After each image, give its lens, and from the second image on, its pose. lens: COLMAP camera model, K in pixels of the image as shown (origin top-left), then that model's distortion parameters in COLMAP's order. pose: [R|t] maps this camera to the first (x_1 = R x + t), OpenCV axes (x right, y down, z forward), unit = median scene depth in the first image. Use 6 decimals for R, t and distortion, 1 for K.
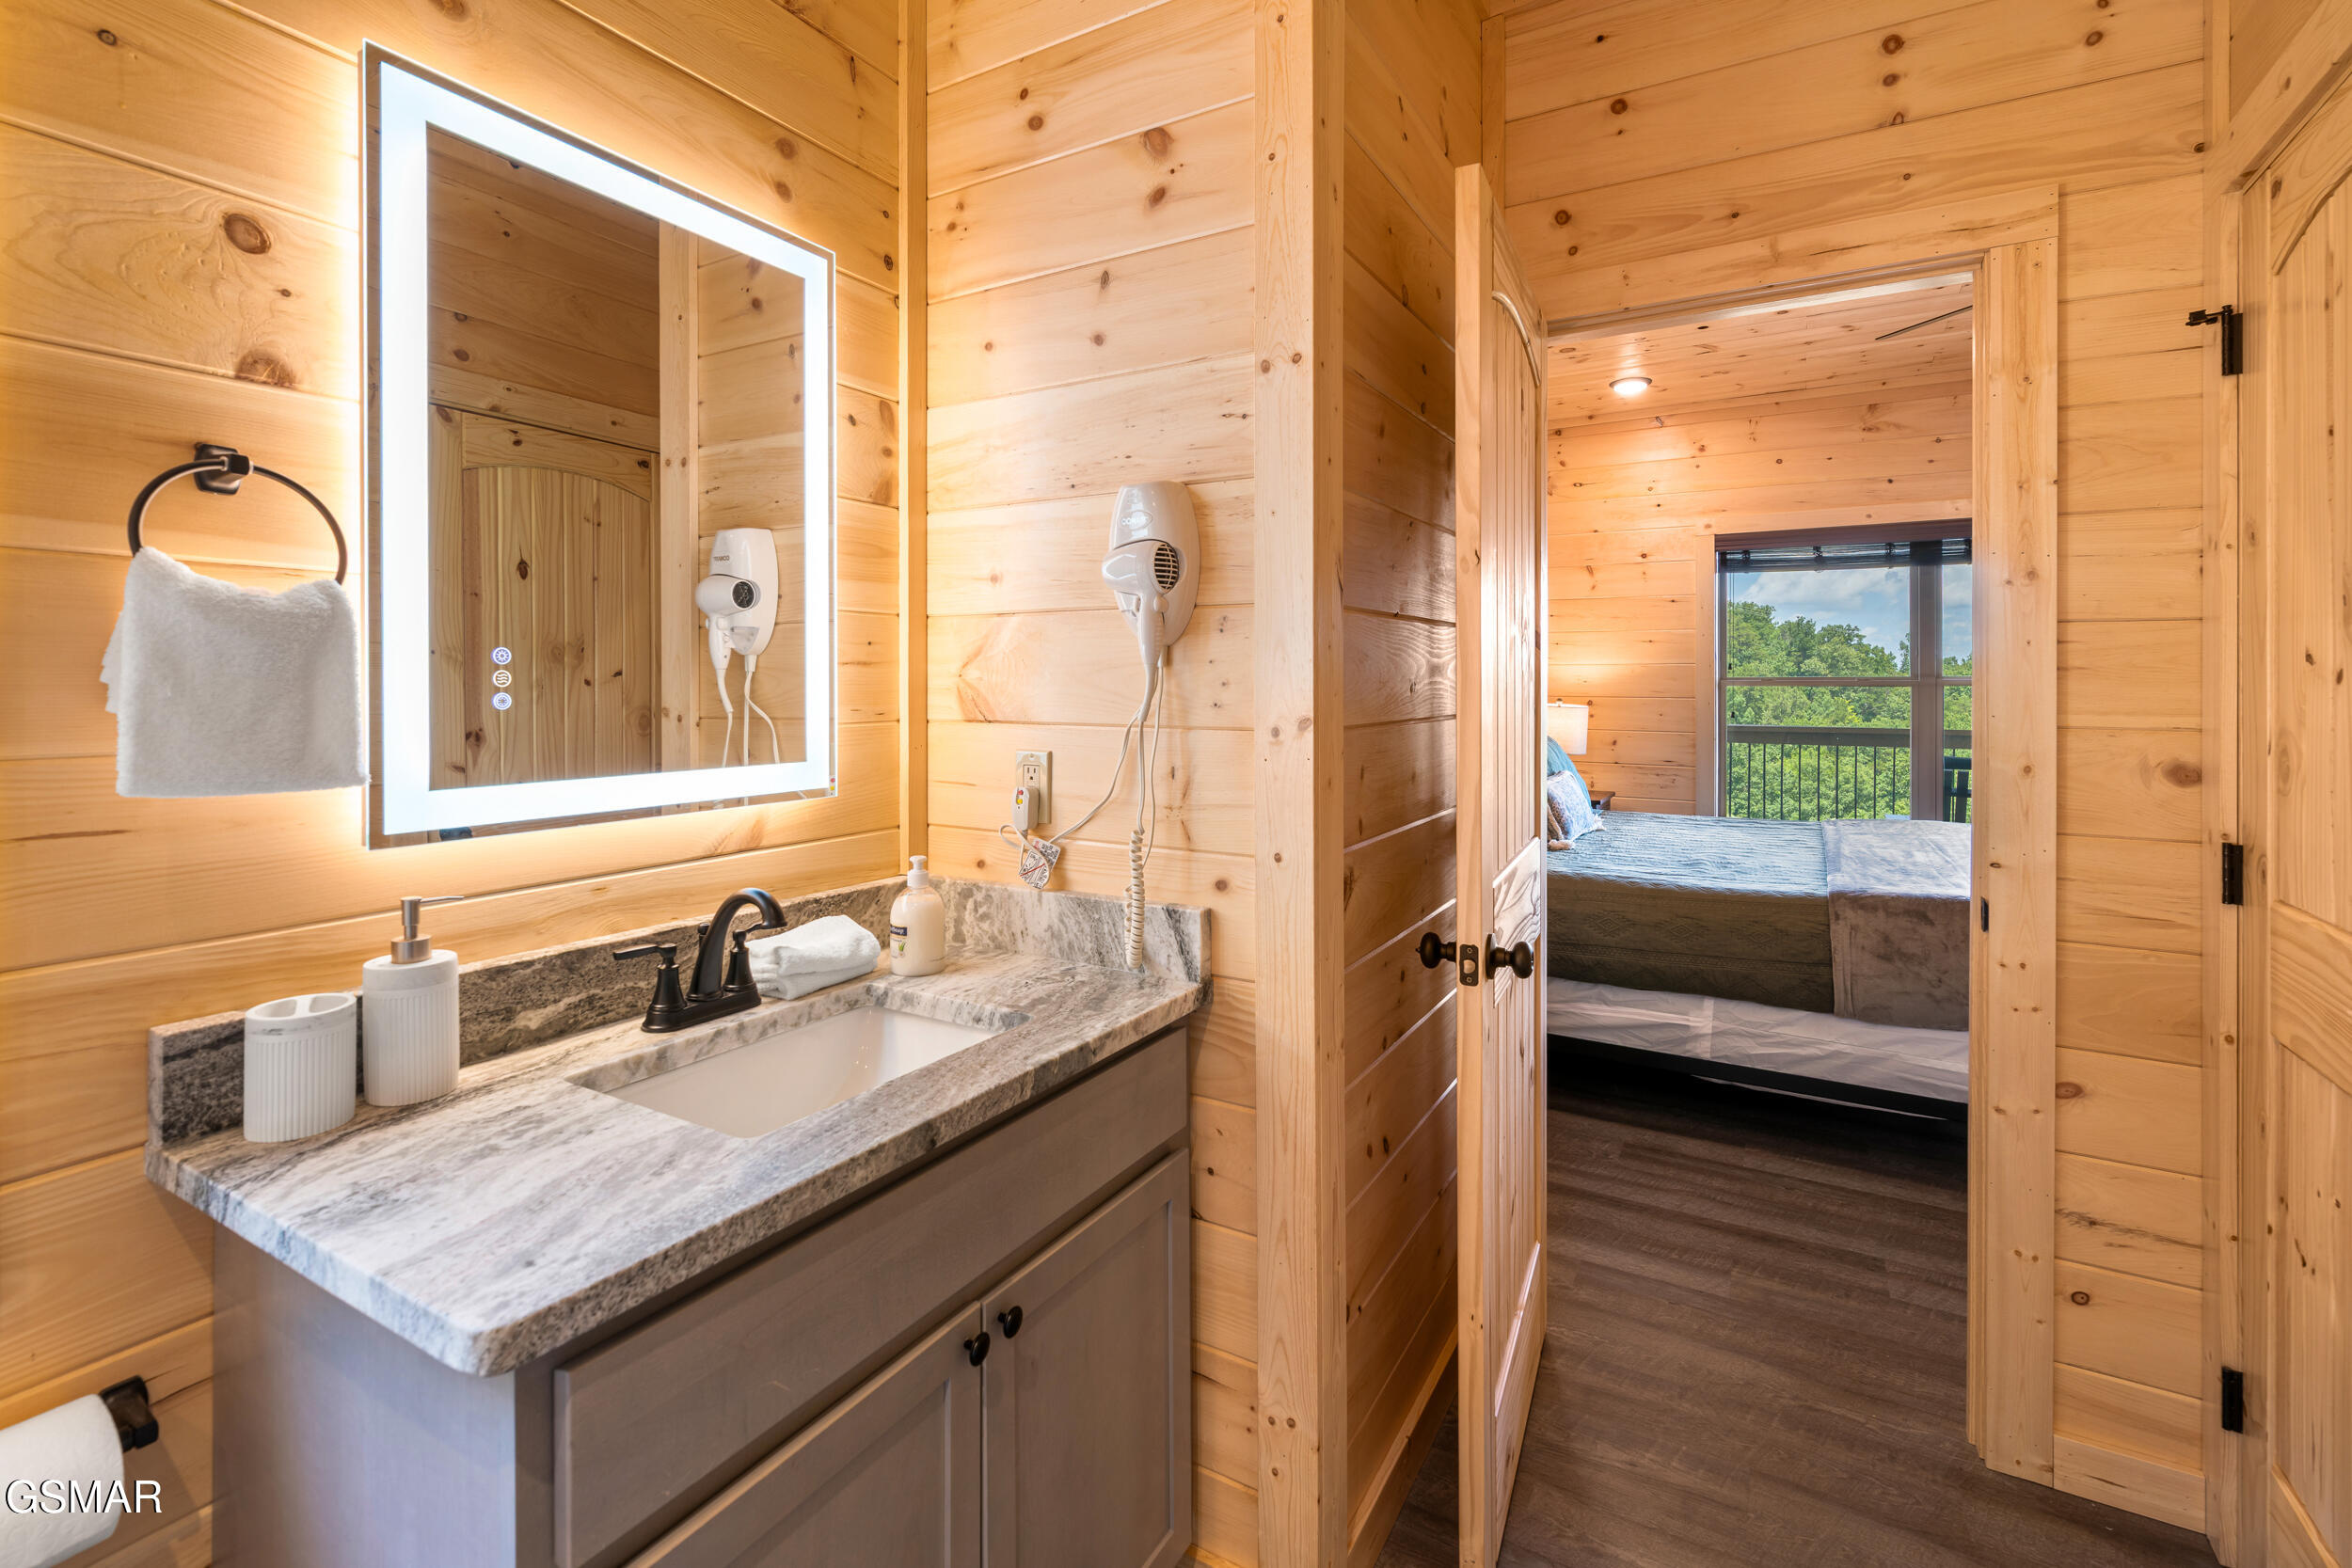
lens RADIAL K [[1011.2, 0, 1259.4], [0, 1011.2, 703.7], [0, 0, 1]] dist [-0.001795, 0.000130]
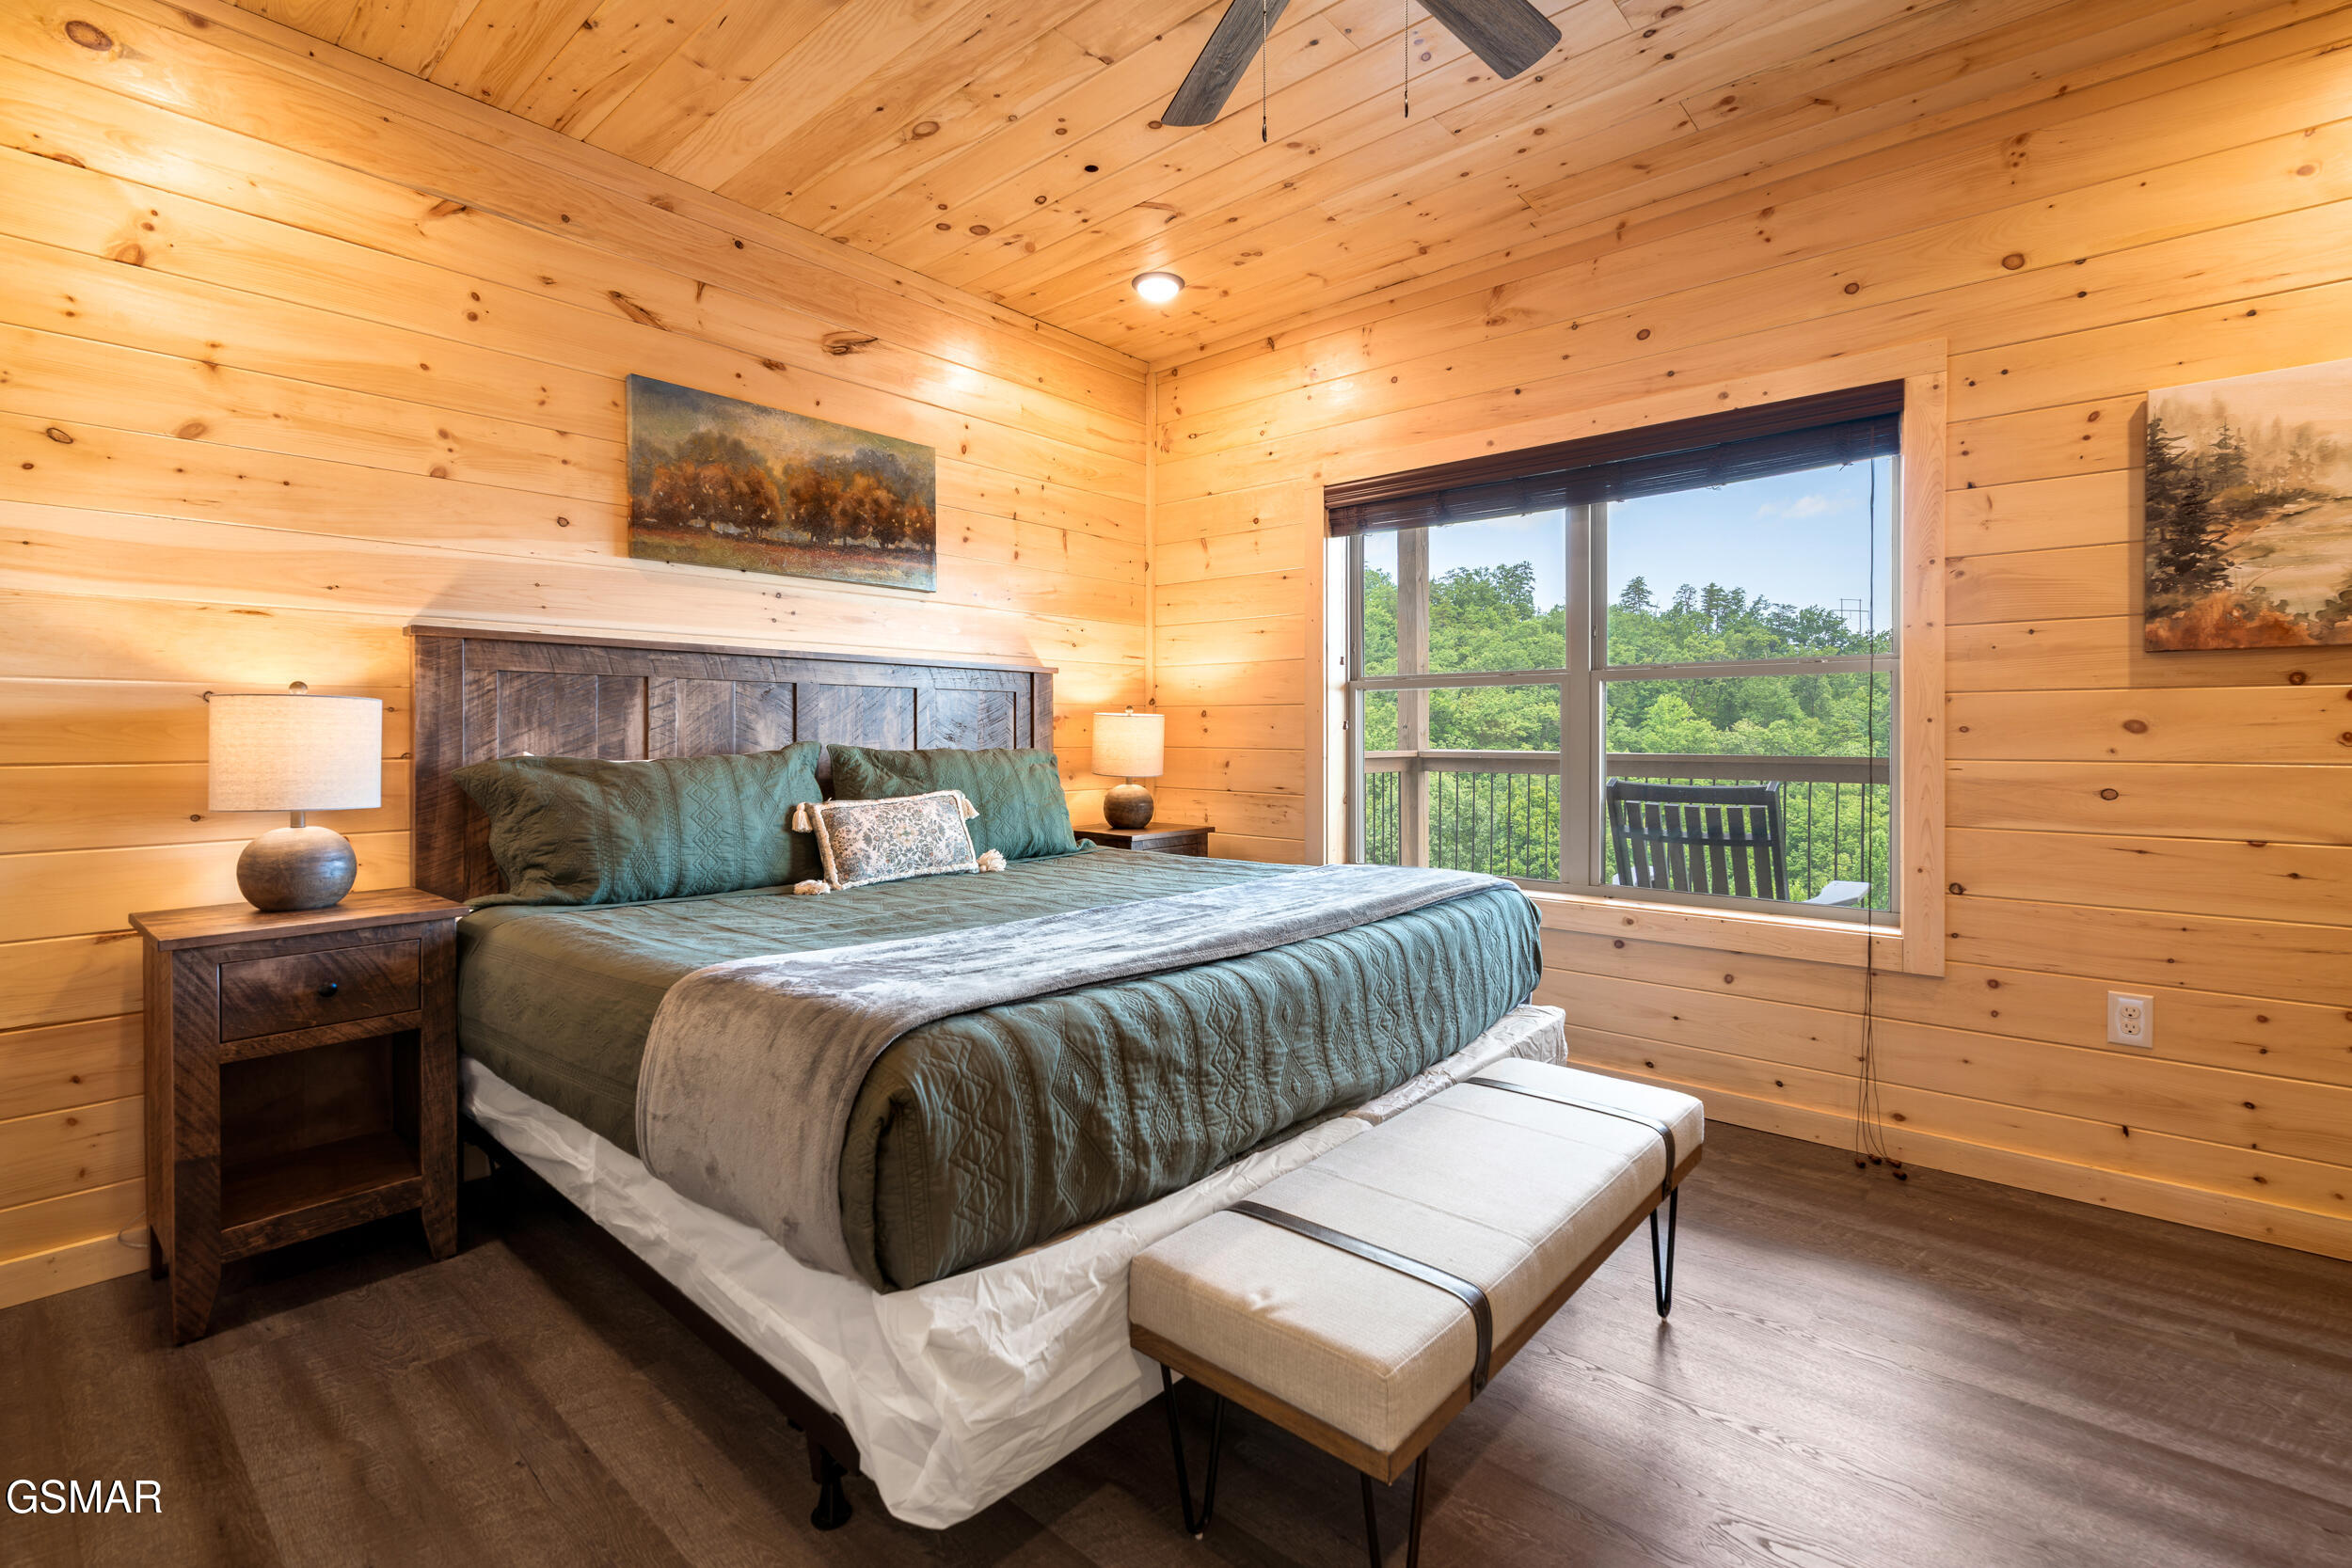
lens RADIAL K [[1025.4, 0, 1213.8], [0, 1025.4, 739.0], [0, 0, 1]] dist [0.000471, 0.000289]
pose [[0.979750, -0.000220, -0.200226, 0.548783], [-0.001655, 0.999956, -0.009194, 0.029004], [0.200219, 0.009340, 0.979707, 0.252190]]
